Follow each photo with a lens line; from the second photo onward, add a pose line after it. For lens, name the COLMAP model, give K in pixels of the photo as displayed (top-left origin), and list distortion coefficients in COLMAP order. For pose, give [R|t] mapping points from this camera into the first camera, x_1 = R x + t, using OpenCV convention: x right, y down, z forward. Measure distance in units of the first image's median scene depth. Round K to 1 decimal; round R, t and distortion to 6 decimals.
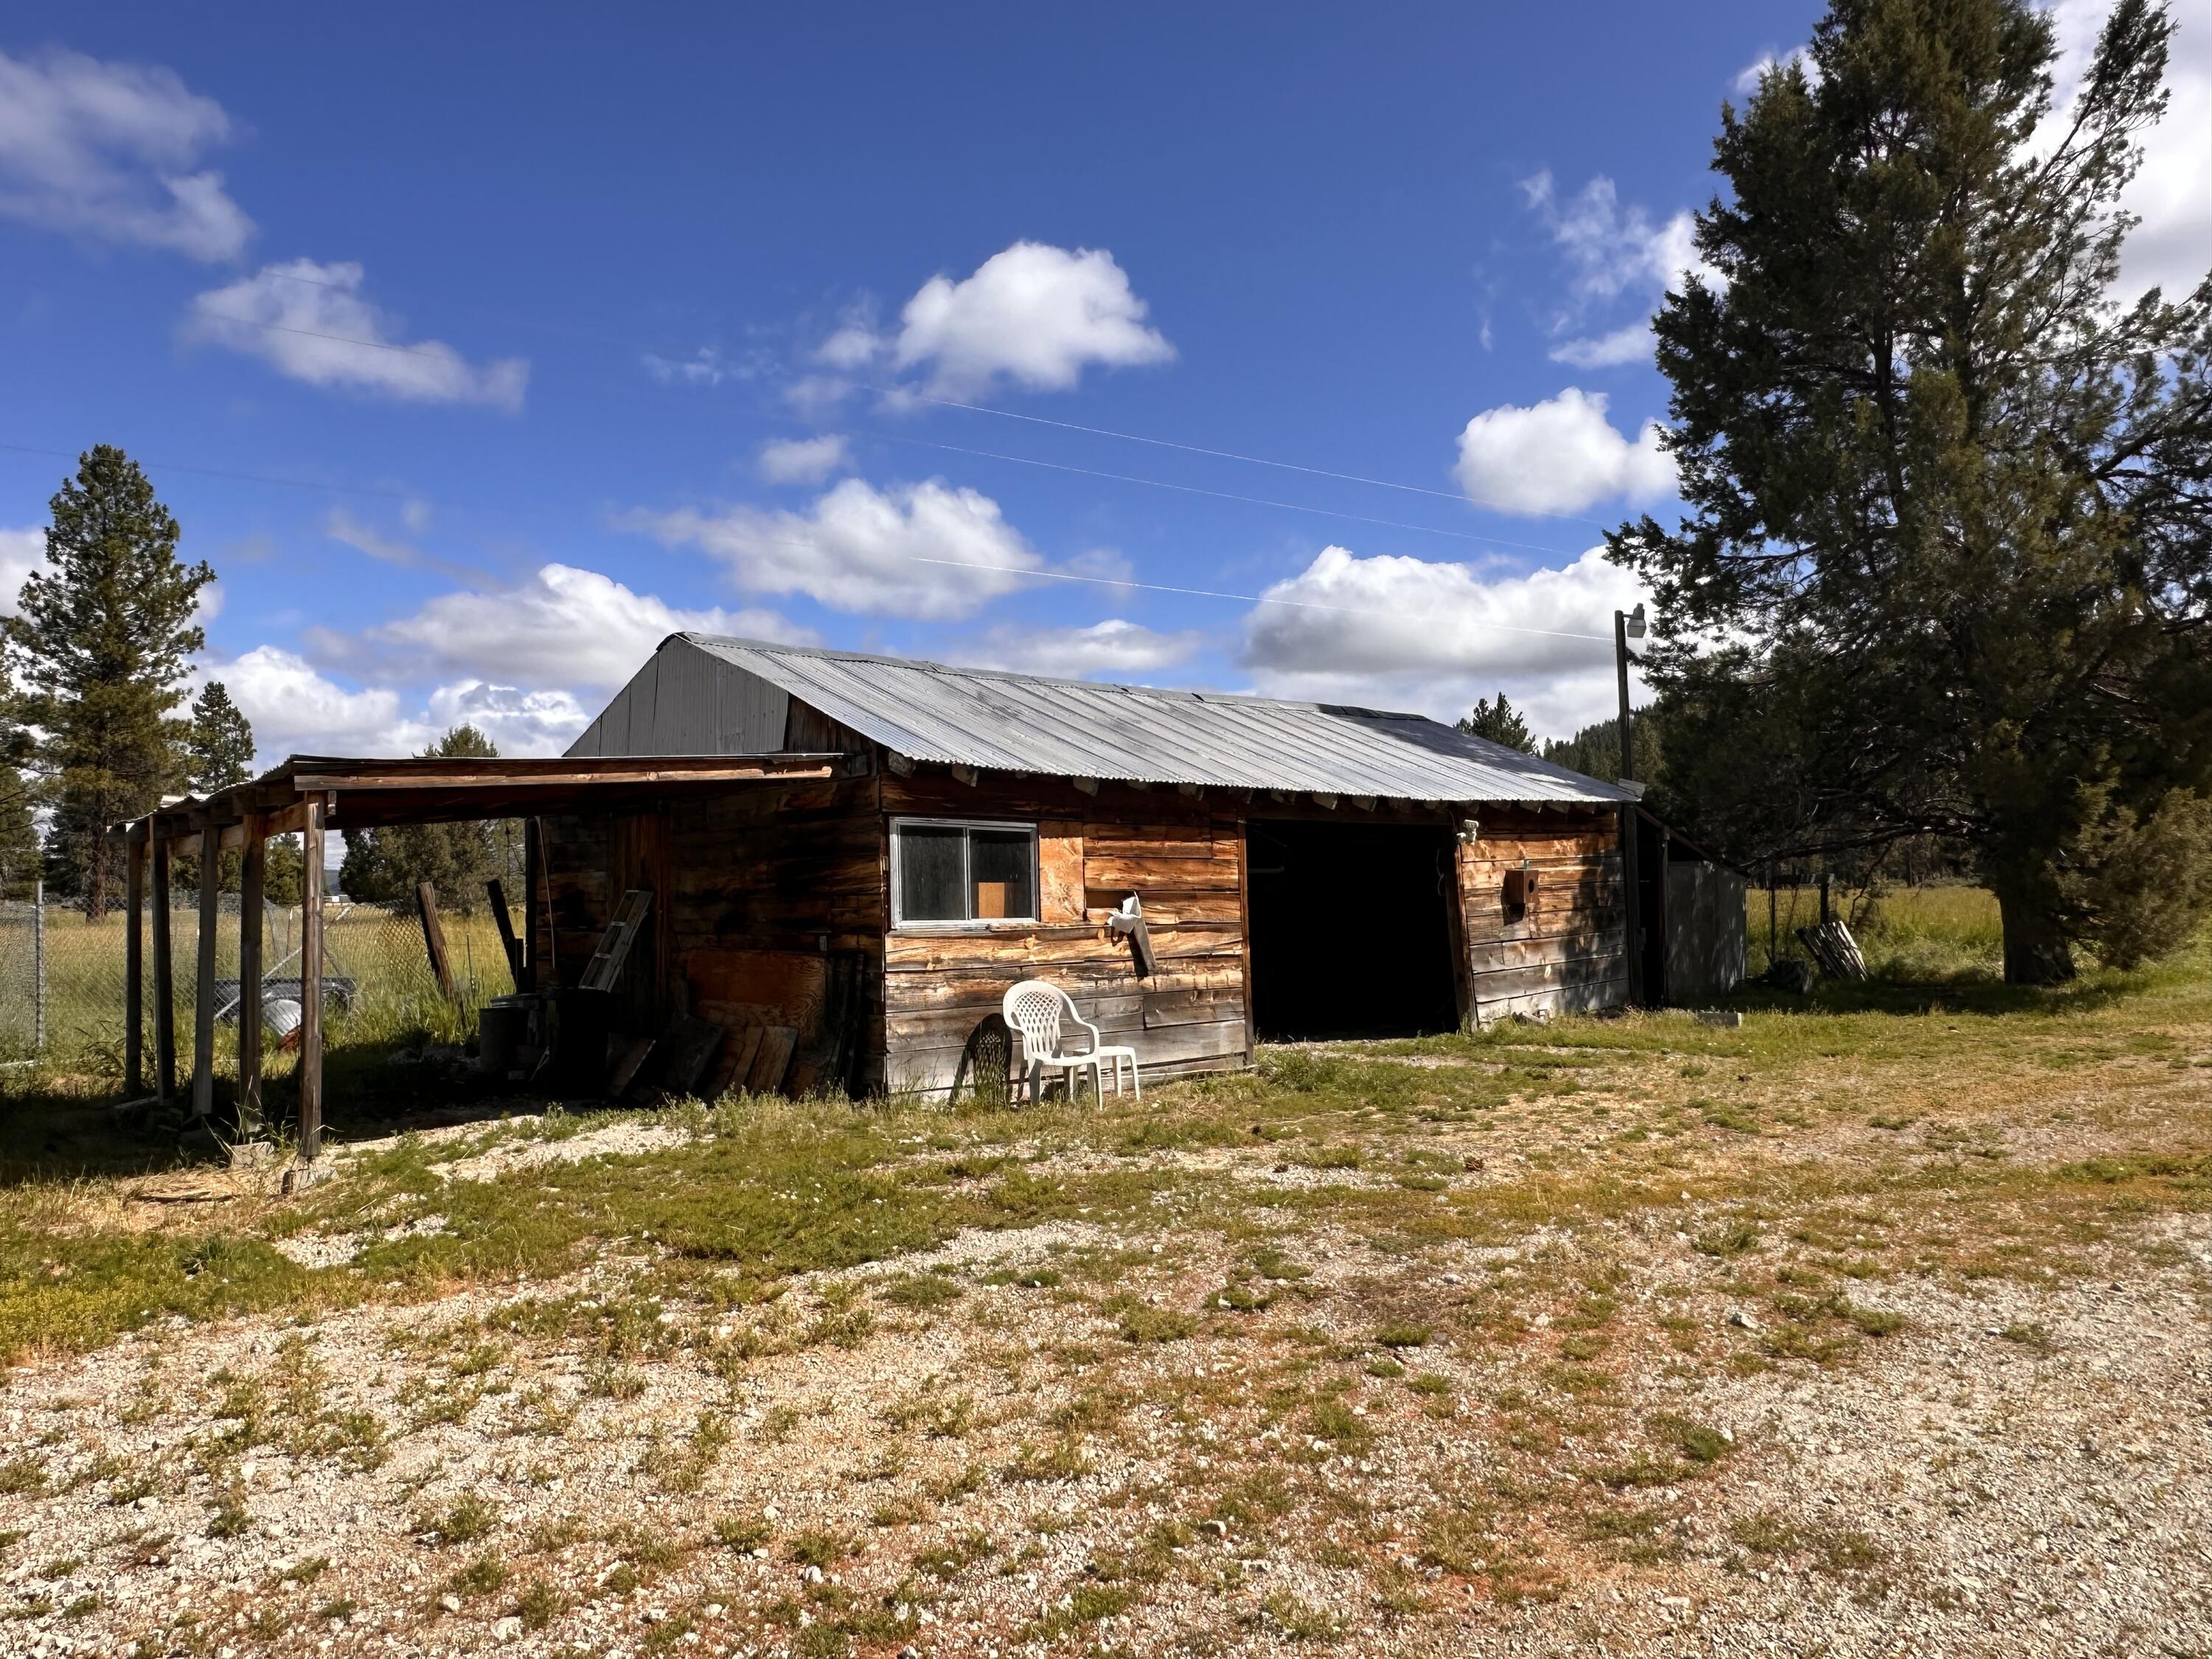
lens RADIAL K [[1433.7, 0, 1077.8], [0, 1433.7, 819.8], [0, 0, 1]] dist [-0.006358, 0.005224]
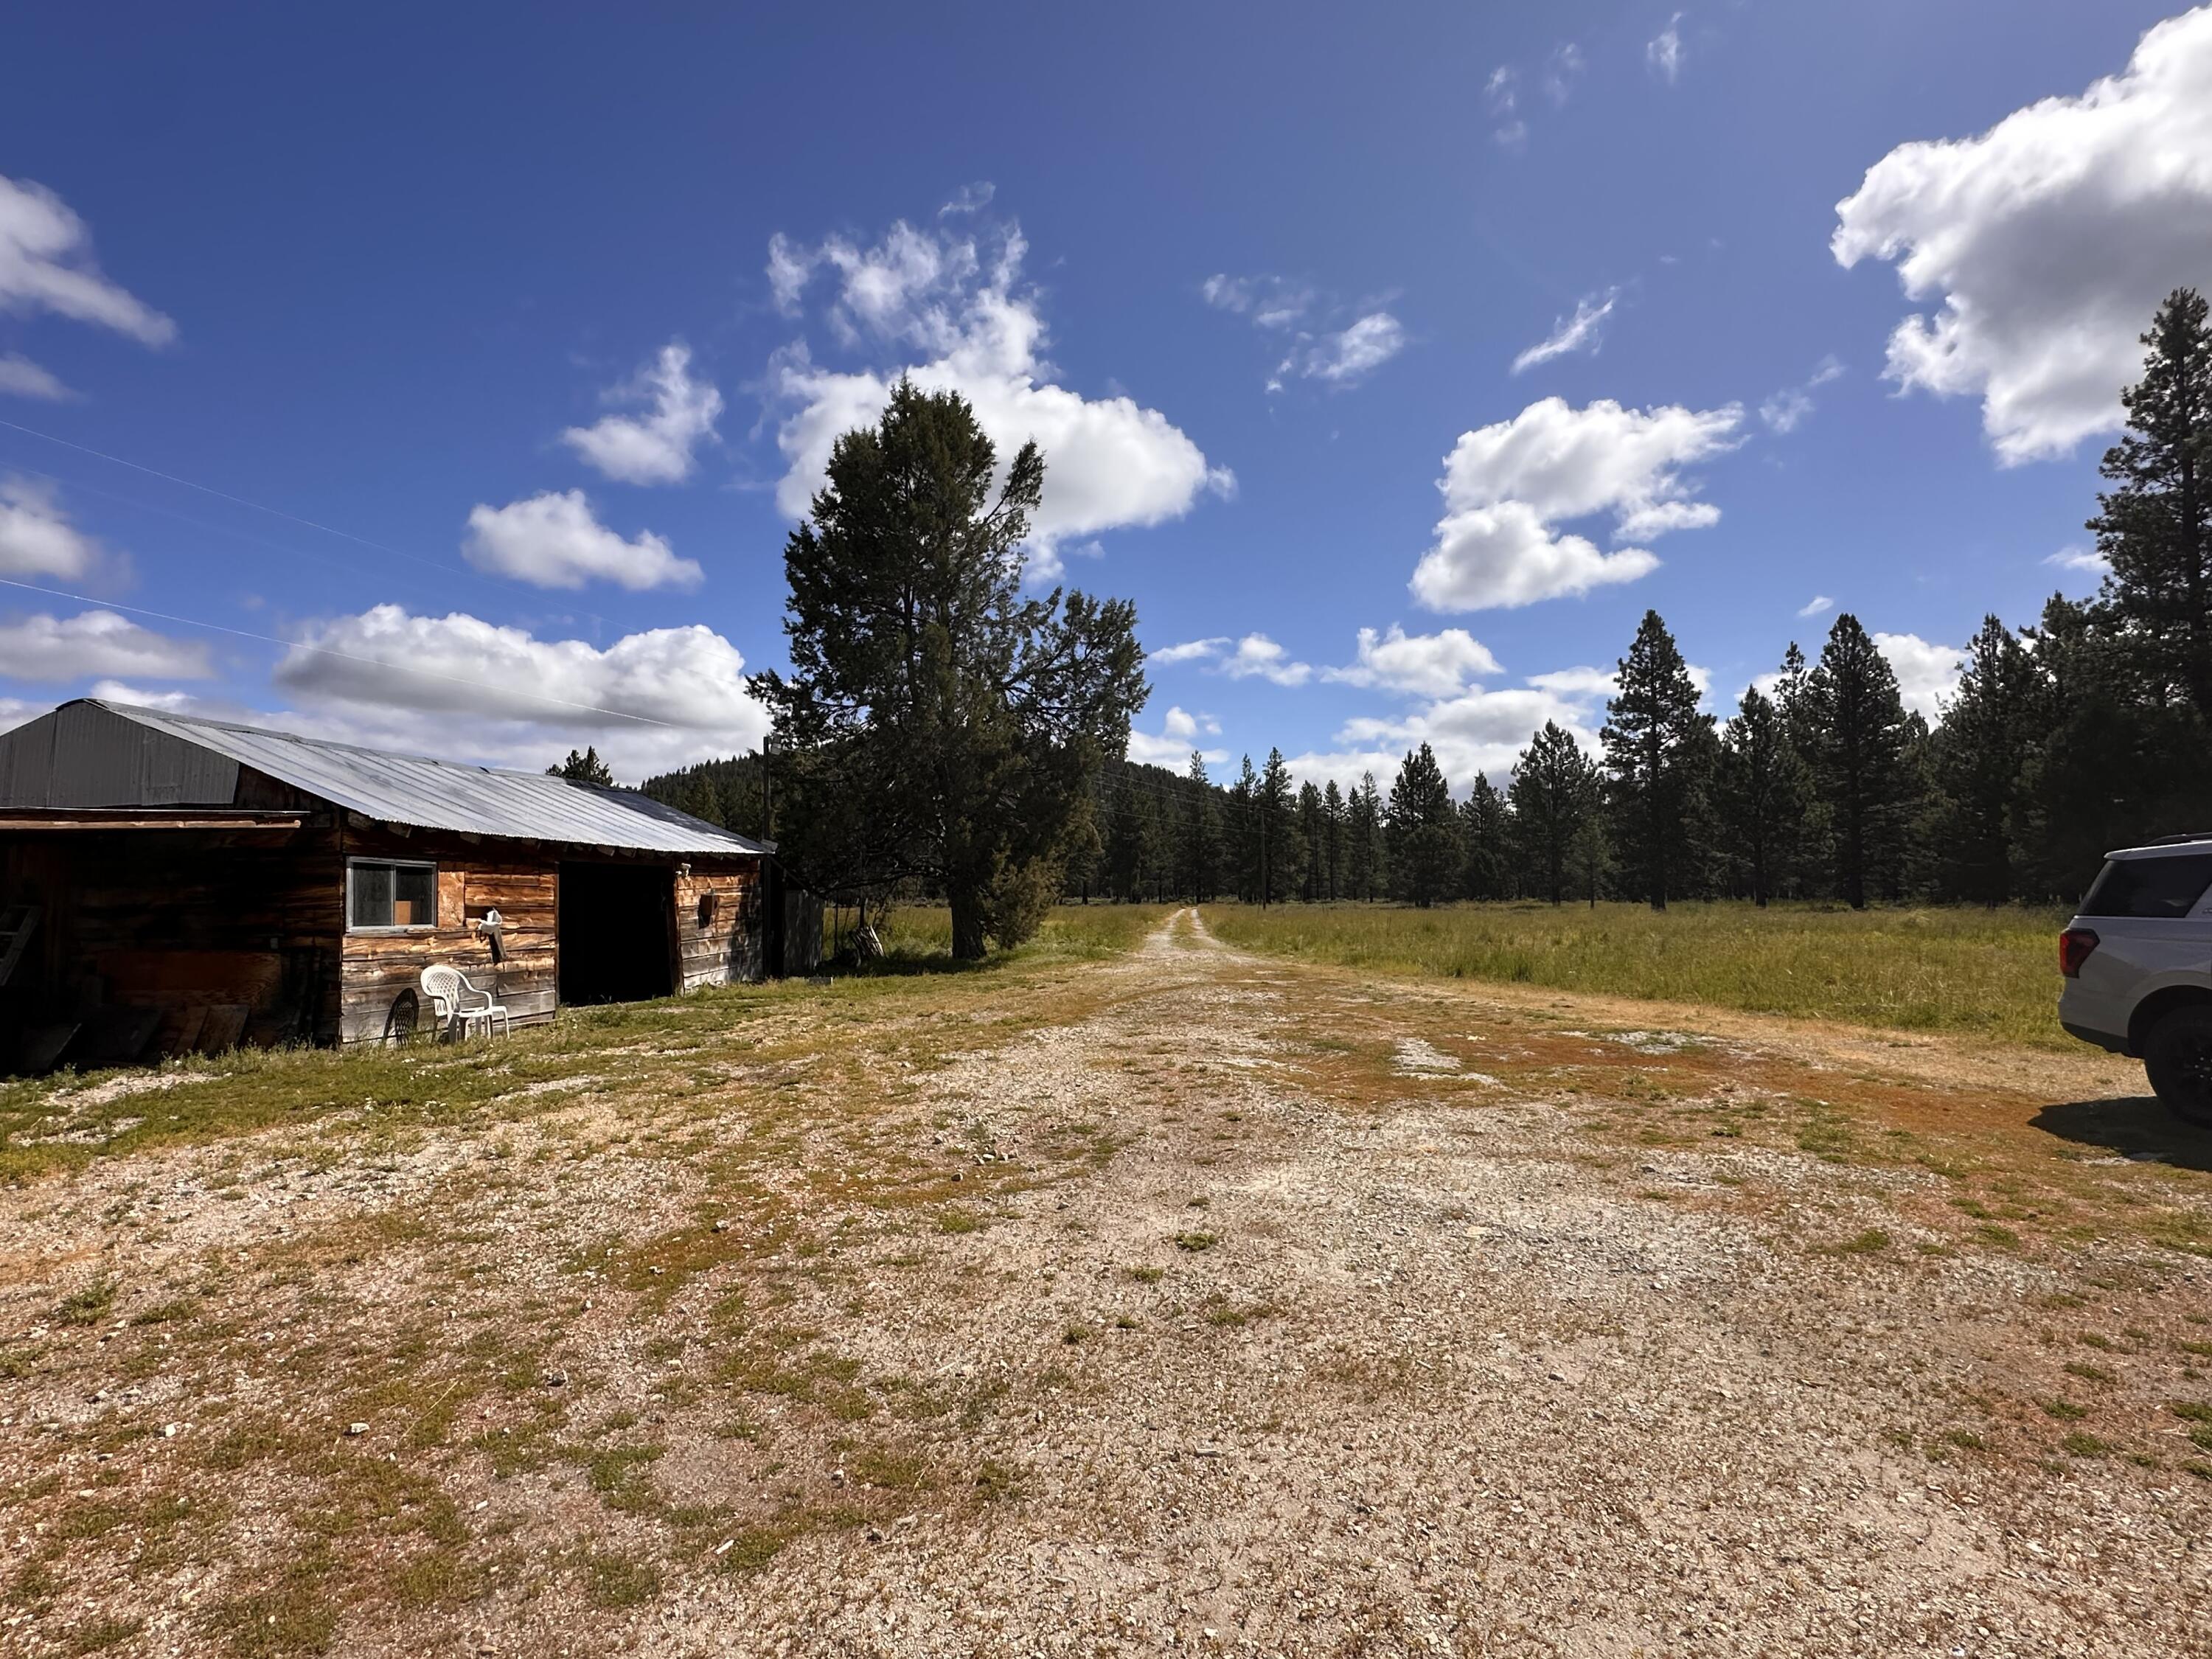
lens RADIAL K [[1140.3, 0, 1106.0], [0, 1140.3, 829.5], [0, 0, 1]] dist [-0.018598, 0.000030]
pose [[0.749735, 0.045184, 0.660193, -0.256672], [-0.031616, 0.998973, -0.032467, -0.013596], [-0.660982, 0.003469, 0.750394, -0.321628]]
